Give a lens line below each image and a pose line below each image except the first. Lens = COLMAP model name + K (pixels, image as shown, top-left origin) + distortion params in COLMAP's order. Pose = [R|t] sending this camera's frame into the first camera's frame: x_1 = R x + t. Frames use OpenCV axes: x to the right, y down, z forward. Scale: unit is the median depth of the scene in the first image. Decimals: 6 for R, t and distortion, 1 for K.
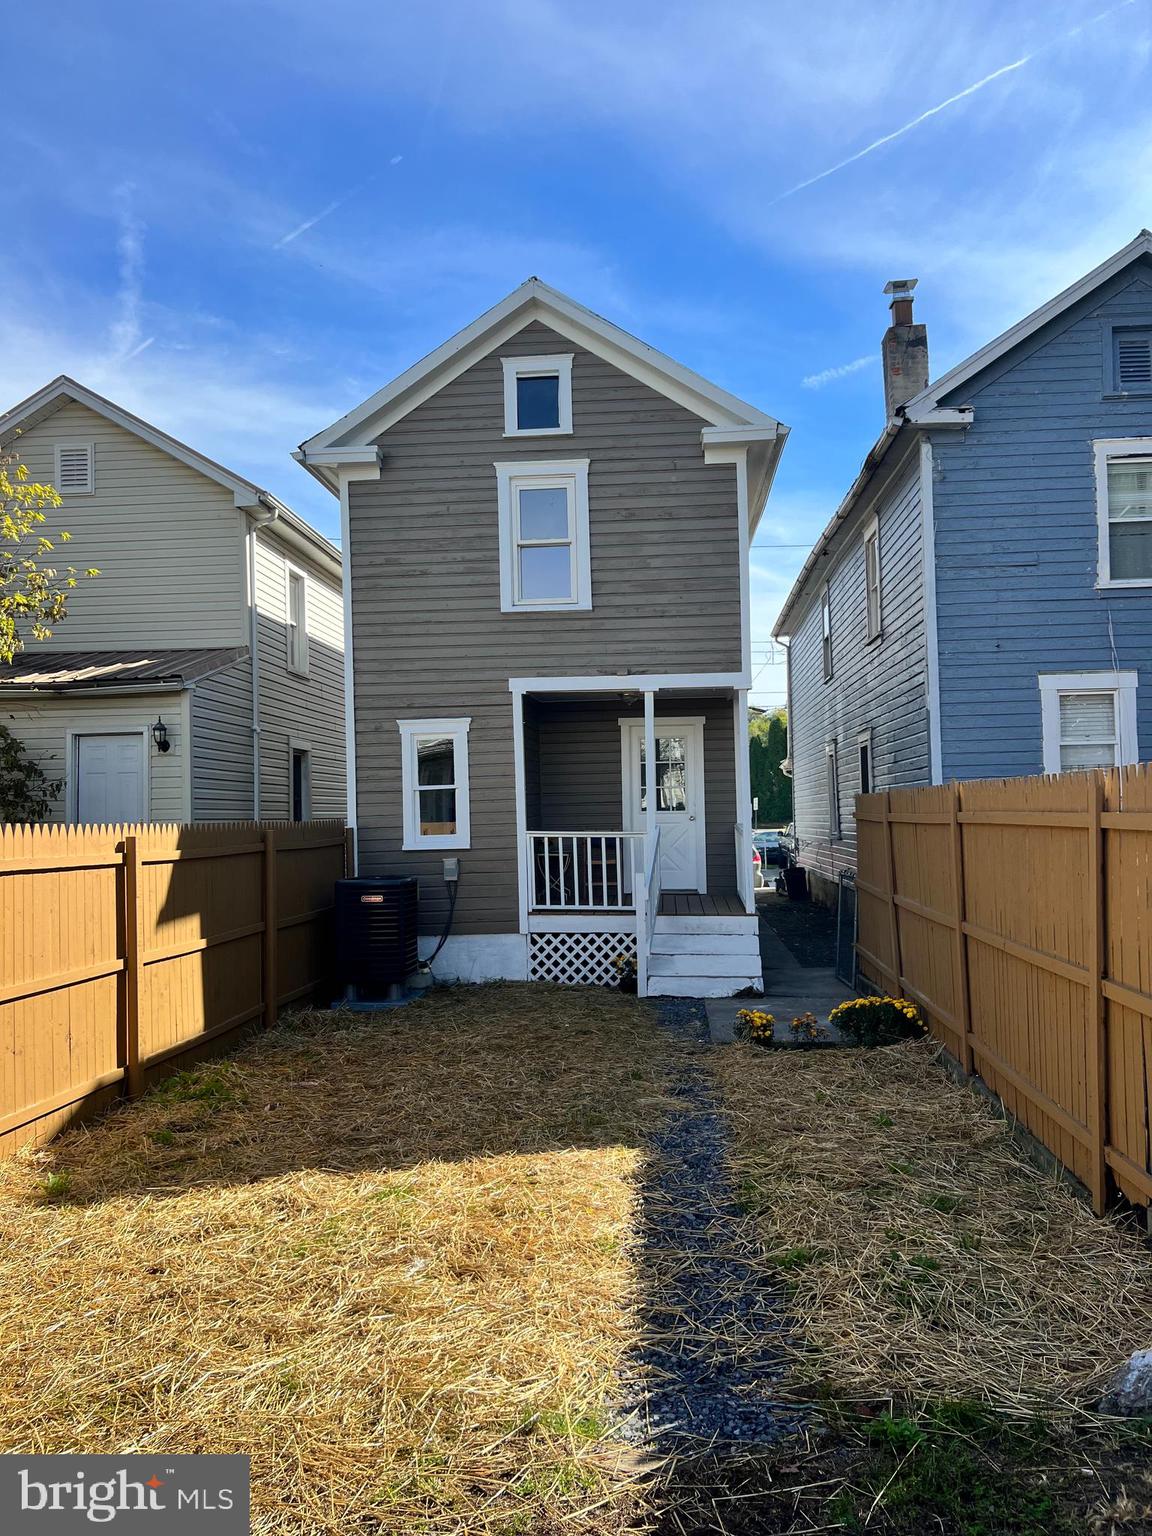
lens RADIAL K [[1167.8, 0, 577.0], [0, 1167.8, 770.9], [0, 0, 1]] dist [-0.010449, -0.009428]
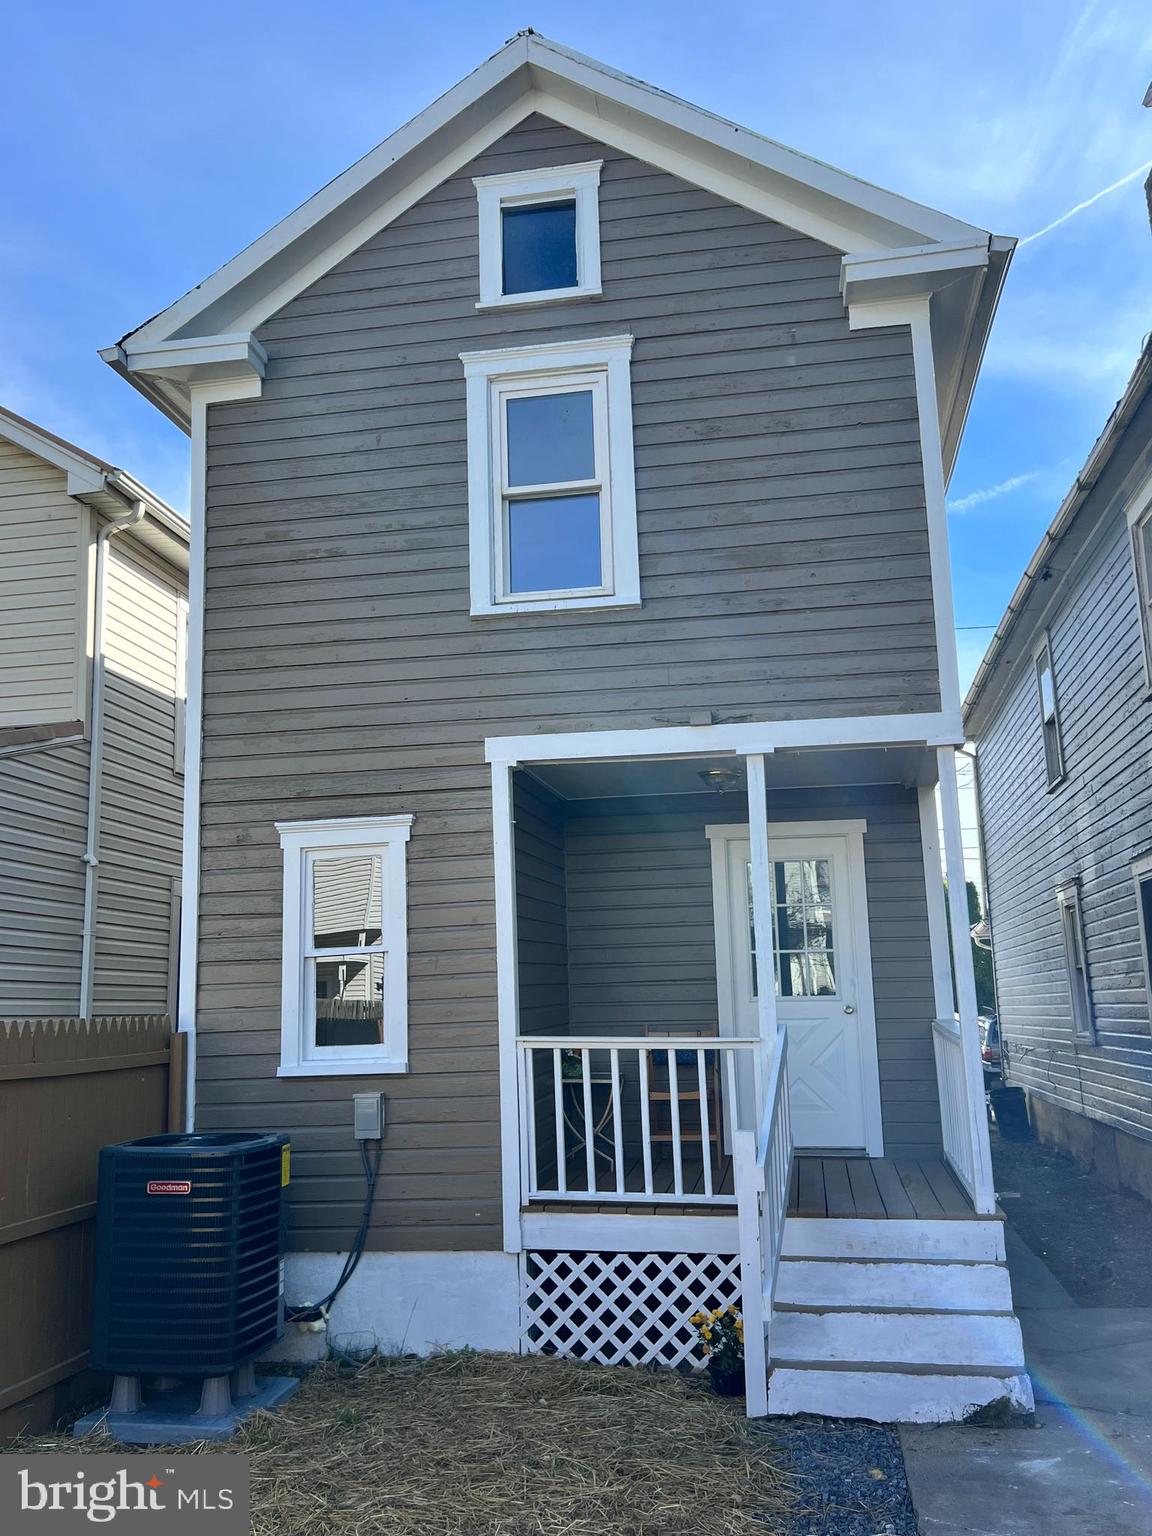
lens RADIAL K [[1305.0, 0, 577.4], [0, 1305.0, 765.8], [0, 0, 1]] dist [0.024660, -0.027762]
pose [[0.995492, -0.022760, -0.092074, 0.036218], [0.009093, 0.989210, -0.146221, 0.018368], [0.094408, 0.144725, 0.984958, 0.426590]]
